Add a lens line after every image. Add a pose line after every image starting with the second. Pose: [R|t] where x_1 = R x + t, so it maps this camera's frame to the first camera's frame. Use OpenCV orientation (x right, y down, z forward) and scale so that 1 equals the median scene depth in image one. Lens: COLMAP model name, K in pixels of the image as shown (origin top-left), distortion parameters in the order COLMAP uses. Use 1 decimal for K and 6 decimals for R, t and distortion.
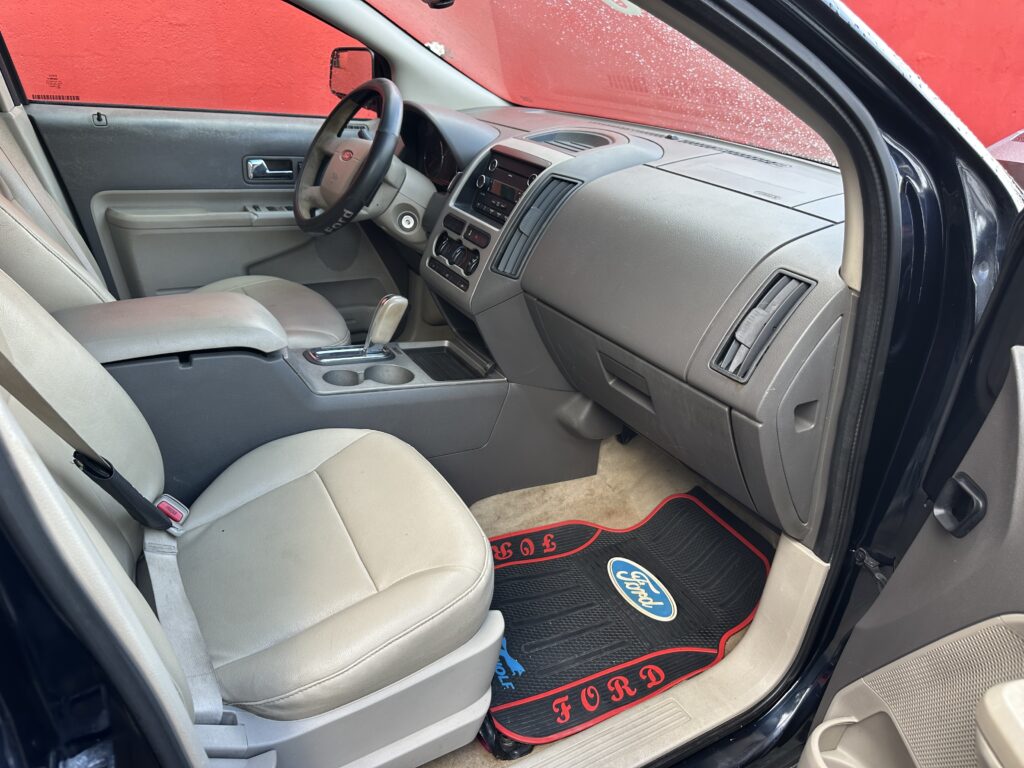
lens RADIAL K [[725.4, 0, 512.0], [0, 725.4, 384.0], [0, 0, 1]] dist [0.044356, -0.000220]
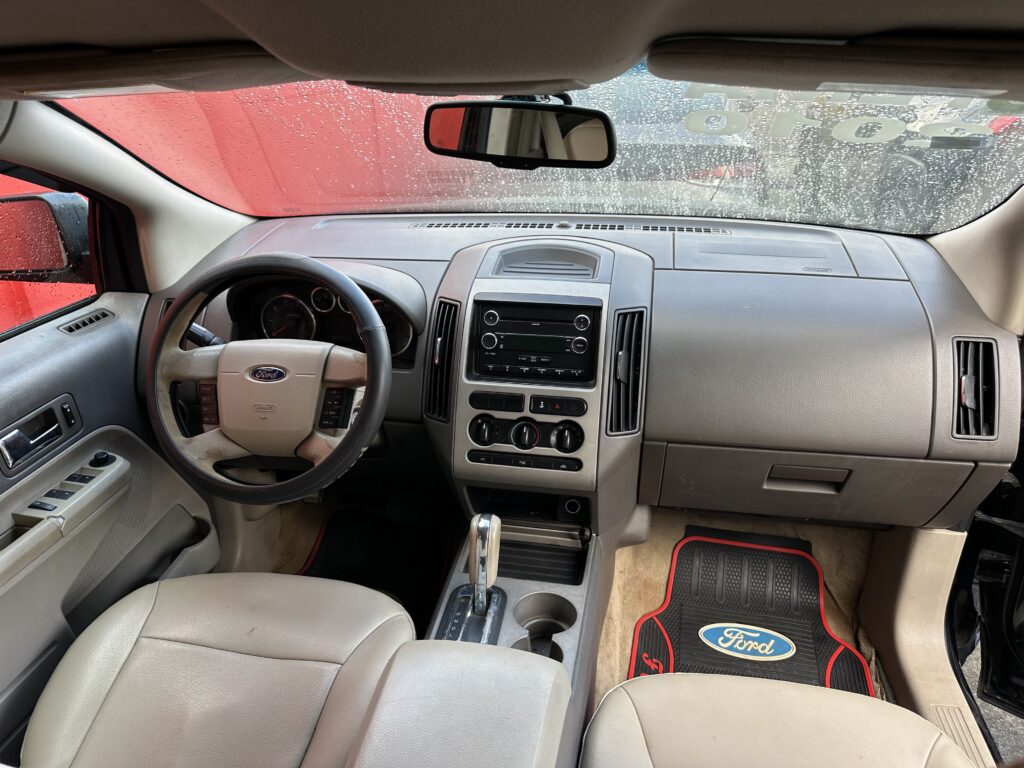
lens RADIAL K [[725.4, 0, 512.0], [0, 725.4, 384.0], [0, 0, 1]] dist [0.044356, -0.000220]
pose [[0.646885, -0.400675, 0.648845, -0.589098], [0.385786, 0.905881, 0.174780, -0.377094], [-0.657806, 0.137252, 0.740576, 0.400916]]
